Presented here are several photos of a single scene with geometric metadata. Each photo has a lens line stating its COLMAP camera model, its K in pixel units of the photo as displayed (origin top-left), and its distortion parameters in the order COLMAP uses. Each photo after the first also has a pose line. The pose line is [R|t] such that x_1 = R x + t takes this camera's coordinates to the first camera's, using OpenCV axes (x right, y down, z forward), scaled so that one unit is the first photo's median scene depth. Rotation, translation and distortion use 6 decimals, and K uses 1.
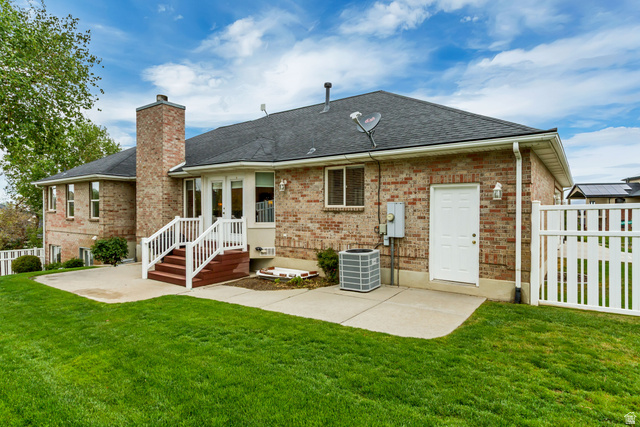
lens RADIAL K [[350.1, 0, 320.0], [0, 350.1, 213.5], [0, 0, 1]] dist [0.005014, -0.000648]
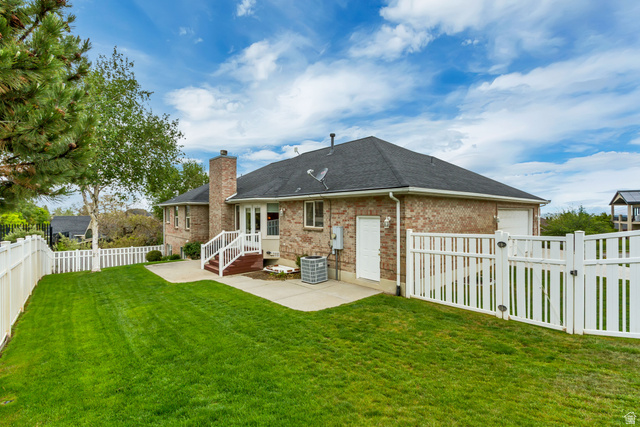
lens RADIAL K [[293.9, 0, 320.0], [0, 293.9, 213.5], [0, 0, 1]] dist [0.030827, 0.000327]
pose [[0.972403, -0.004962, -0.233254, 0.392406], [0.004067, 0.999982, -0.004318, -0.073392], [0.233271, 0.003250, 0.972406, -0.244065]]
